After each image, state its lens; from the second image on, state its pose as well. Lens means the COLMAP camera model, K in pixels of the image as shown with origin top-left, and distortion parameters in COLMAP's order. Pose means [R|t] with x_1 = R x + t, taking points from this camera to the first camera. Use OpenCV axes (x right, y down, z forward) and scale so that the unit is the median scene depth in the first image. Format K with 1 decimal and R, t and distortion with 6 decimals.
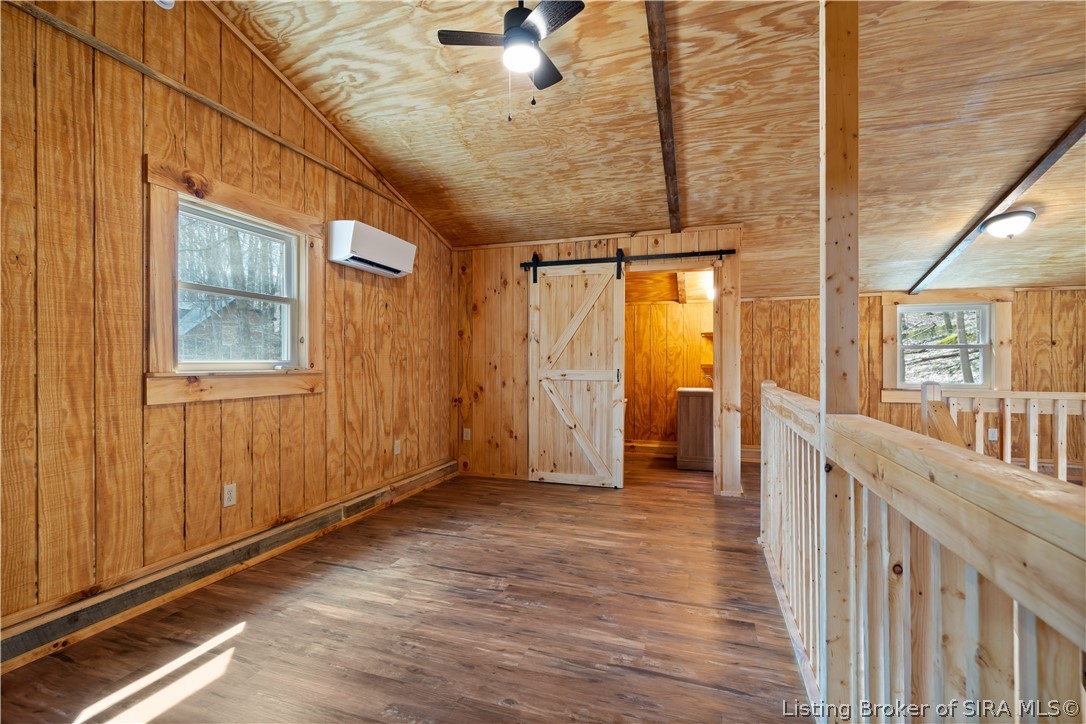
lens RADIAL K [[494.3, 0, 541.2], [0, 494.3, 365.4], [0, 0, 1]] dist [-0.005087, 0.003002]
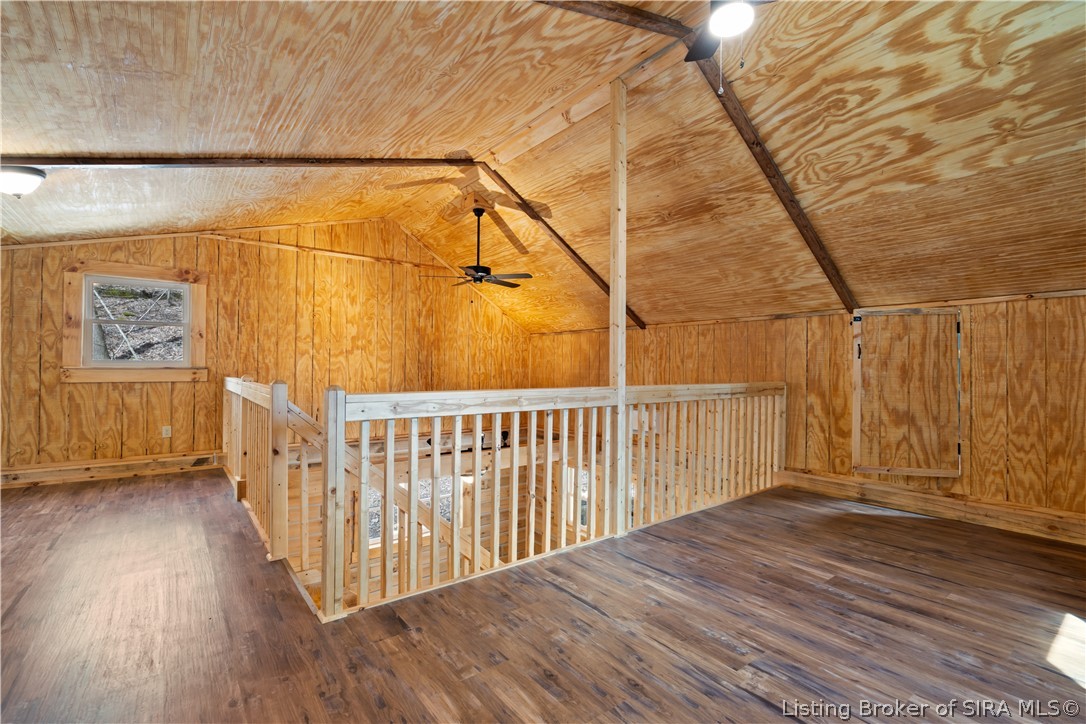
lens RADIAL K [[494.3, 0, 536.1], [0, 494.3, 360.1], [0, 0, 1]] dist [-0.005087, 0.003002]
pose [[-0.825777, 0.000086, 0.563997, -0.149346], [-0.006958, 0.999922, -0.010340, -0.001765], [-0.563954, -0.012463, -0.825712, 1.148925]]
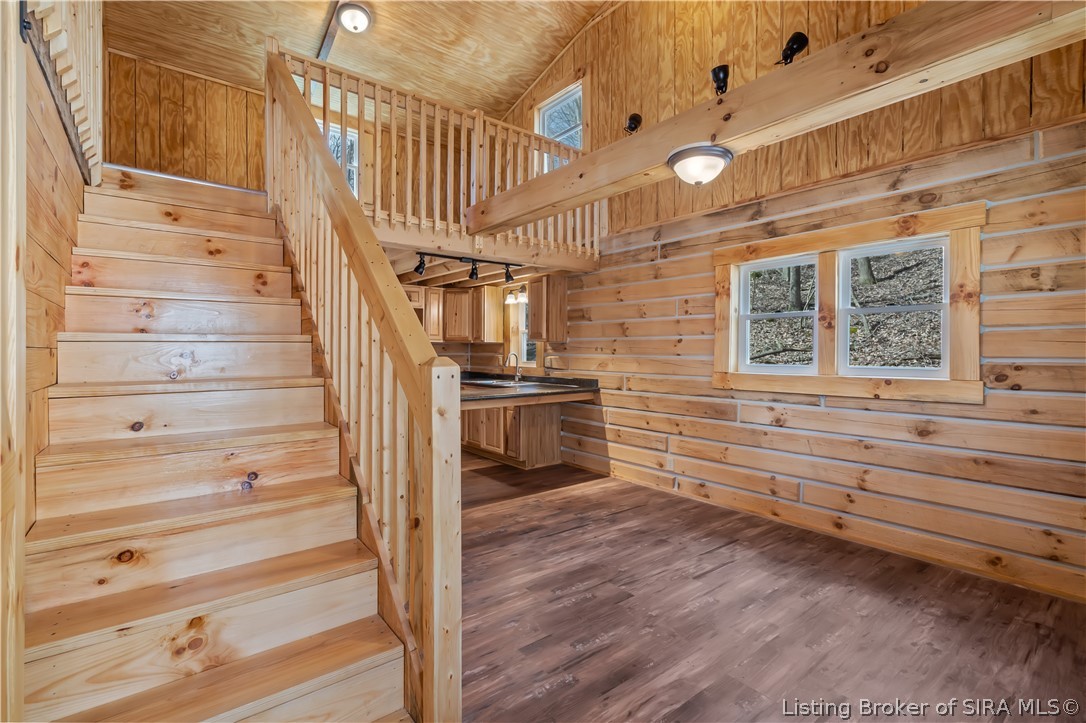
lens RADIAL K [[494.3, 0, 535.0], [0, 494.3, 350.7], [0, 0, 1]] dist [-0.005087, 0.003002]
pose [[0.551604, 0.002544, 0.834102, 0.139442], [-0.004833, 0.999988, 0.000146, 0.554116], [-0.834092, -0.004111, 0.551610, -0.090935]]
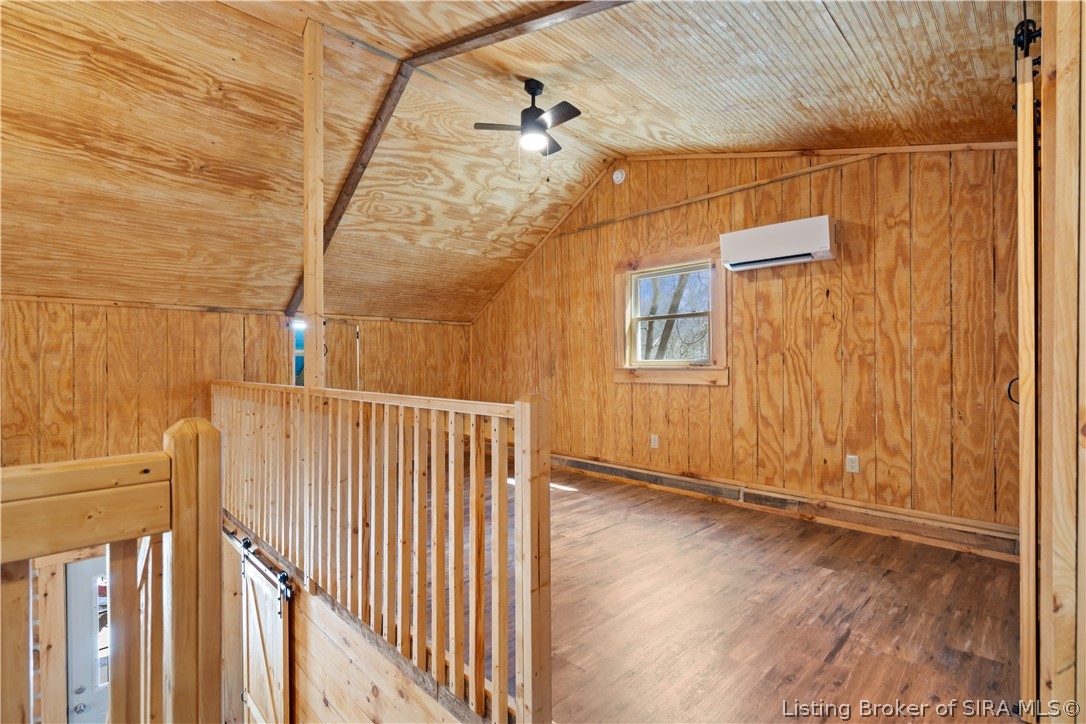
lens RADIAL K [[494.3, 0, 540.8], [0, 494.3, 363.4], [0, 0, 1]] dist [-0.005087, 0.003002]
pose [[-0.450314, 0.002439, -0.892867, 0.707843], [0.003892, 0.999992, 0.000769, -0.000457], [0.892862, -0.003129, -0.450320, 0.982220]]
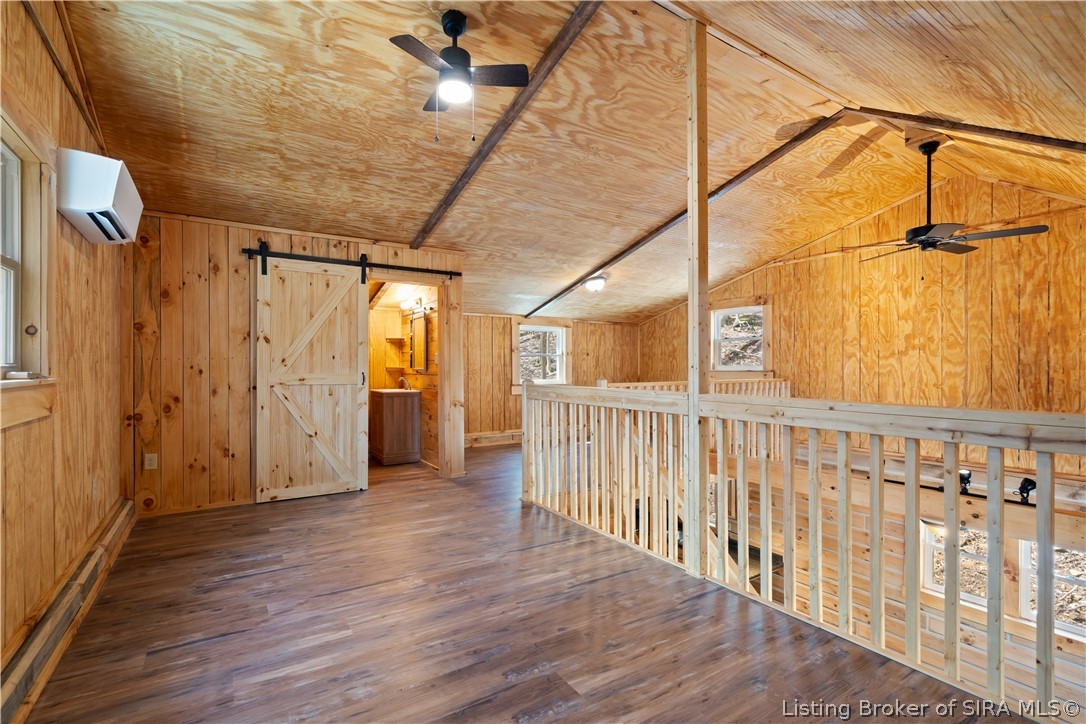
lens RADIAL K [[494.3, 0, 534.6], [0, 494.3, 368.0], [0, 0, 1]] dist [-0.005087, 0.003002]
pose [[0.631598, -0.003304, 0.775289, -0.470638], [0.002386, 0.999994, 0.002318, -0.003723], [-0.775292, 0.000386, 0.631602, 0.099819]]
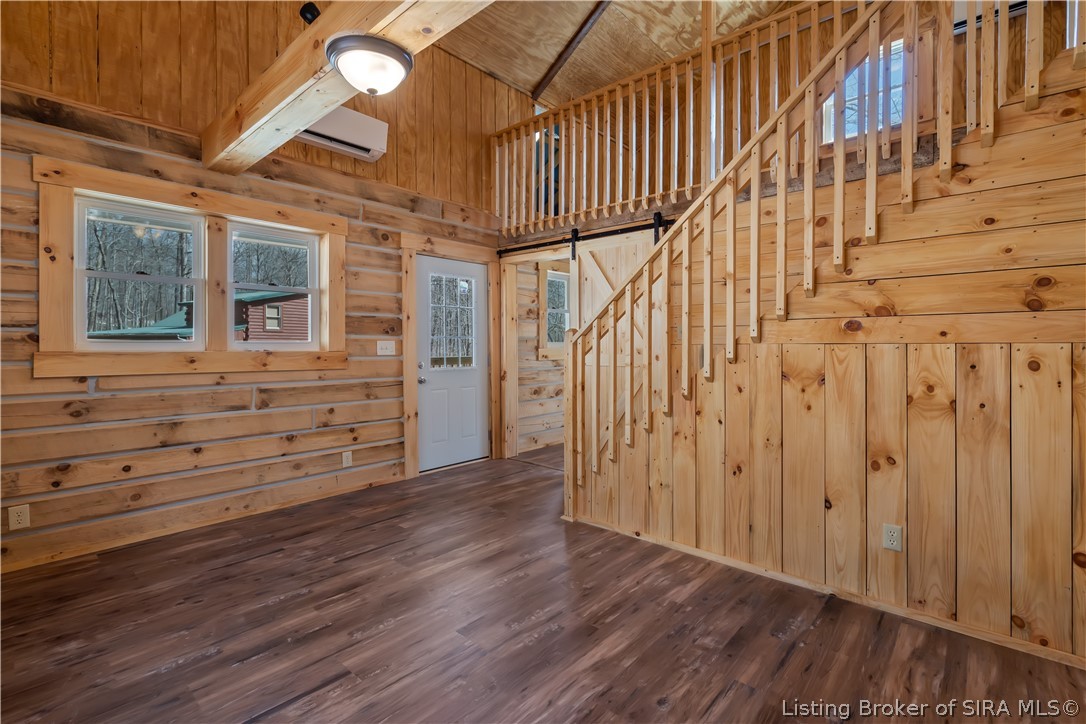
lens RADIAL K [[494.3, 0, 545.3], [0, 494.3, 353.6], [0, 0, 1]] dist [-0.005087, 0.003002]
pose [[-0.382618, 0.013920, -0.923802, 1.185473], [0.002084, 0.999897, 0.014203, 0.587300], [0.923904, 0.003509, -0.382608, 0.434431]]
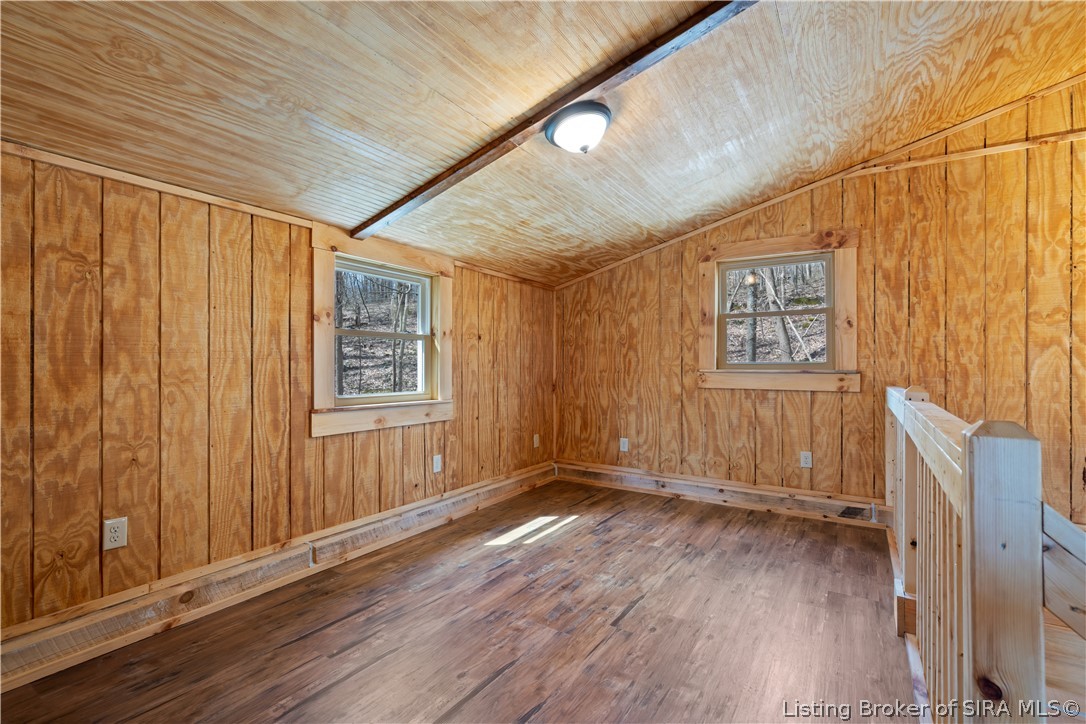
lens RADIAL K [[494.3, 0, 538.7], [0, 494.3, 362.7], [0, 0, 1]] dist [-0.005087, 0.003002]
pose [[0.244105, 0.005247, 0.969735, 0.347447], [-0.000674, 0.999986, -0.005242, 0.000524], [-0.969749, 0.000626, 0.244105, 0.886543]]
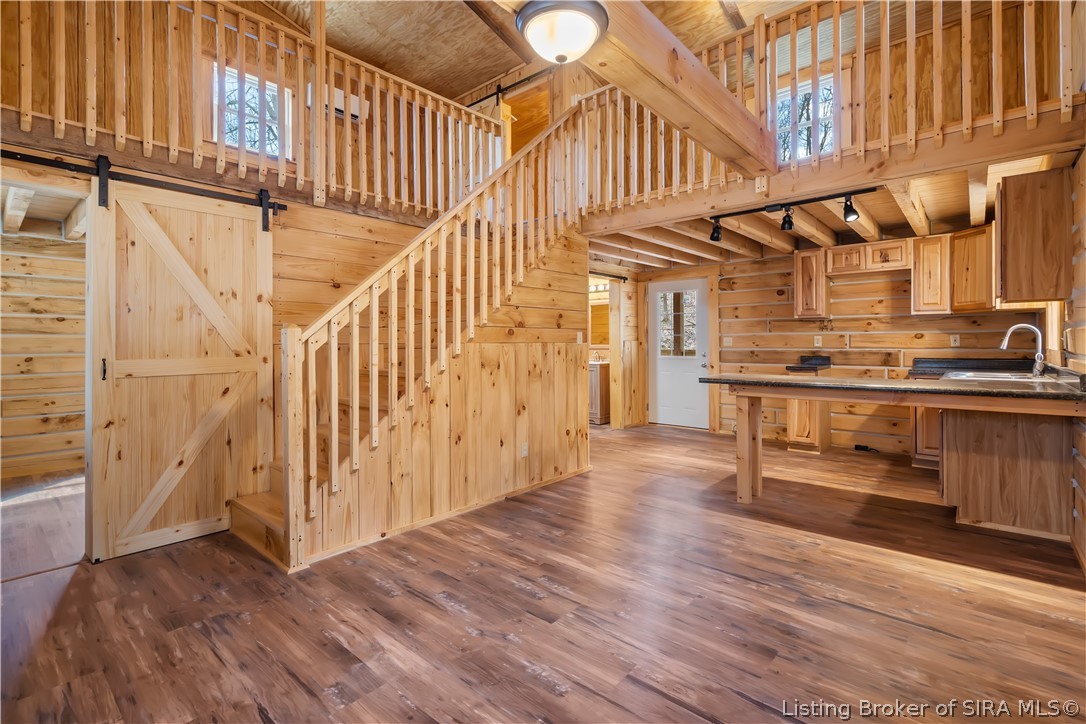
lens RADIAL K [[494.3, 0, 537.9], [0, 494.3, 352.5], [0, 0, 1]] dist [-0.005087, 0.003002]
pose [[0.920756, -0.001083, -0.390137, 0.946426], [0.009371, 0.999769, 0.019343, 0.585151], [0.390026, -0.021466, 0.920553, -0.314692]]
